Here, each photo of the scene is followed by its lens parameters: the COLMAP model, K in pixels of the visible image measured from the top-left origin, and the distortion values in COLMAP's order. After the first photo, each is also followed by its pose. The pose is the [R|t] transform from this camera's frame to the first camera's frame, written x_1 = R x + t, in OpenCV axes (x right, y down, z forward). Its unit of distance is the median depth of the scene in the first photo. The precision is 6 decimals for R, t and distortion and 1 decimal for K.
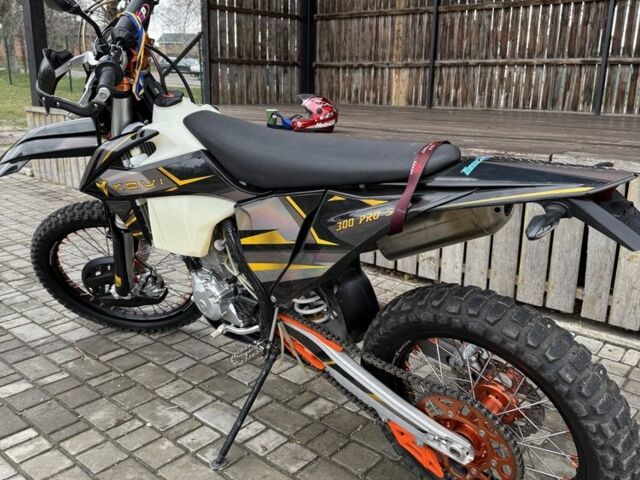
lens RADIAL K [[588.0, 0, 320.0], [0, 588.0, 240.0], [0, 0, 1]] dist [0.181010, -0.349820]
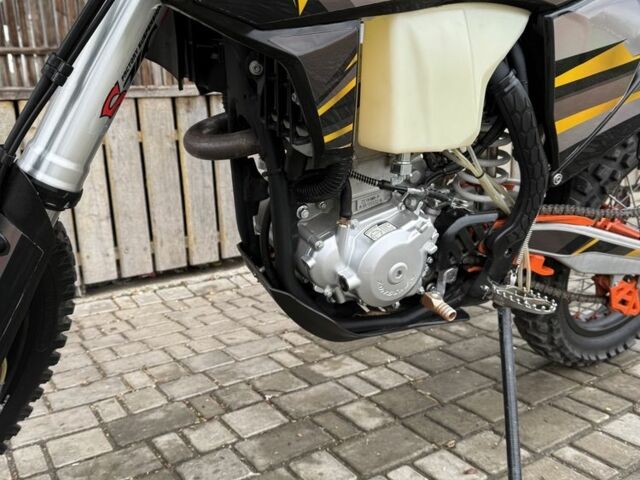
lens RADIAL K [[588.0, 0, 320.0], [0, 588.0, 240.0], [0, 0, 1]] dist [0.181010, -0.349820]
pose [[0.285951, -0.231522, 0.929854, -0.721240], [0.291943, 0.945290, 0.145587, -0.004543], [-0.912689, 0.229834, 0.337898, 0.987386]]
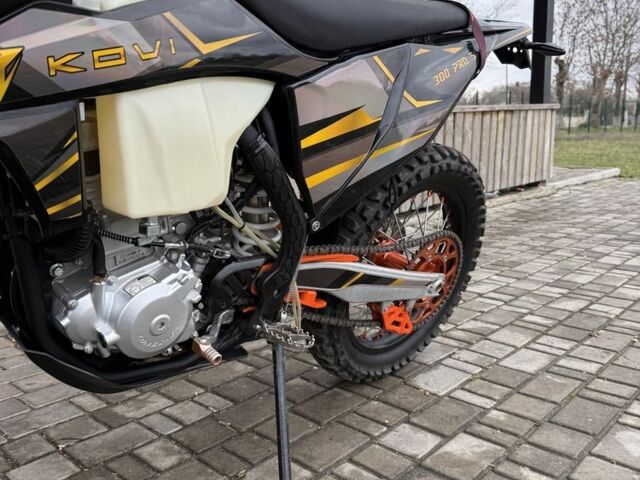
lens RADIAL K [[588.0, 0, 320.0], [0, 588.0, 240.0], [0, 0, 1]] dist [0.181010, -0.349820]
pose [[0.045026, -0.218909, 0.974706, -0.730625], [0.281555, 0.938923, 0.197866, -0.020257], [-0.958488, 0.265524, 0.103911, 0.890244]]
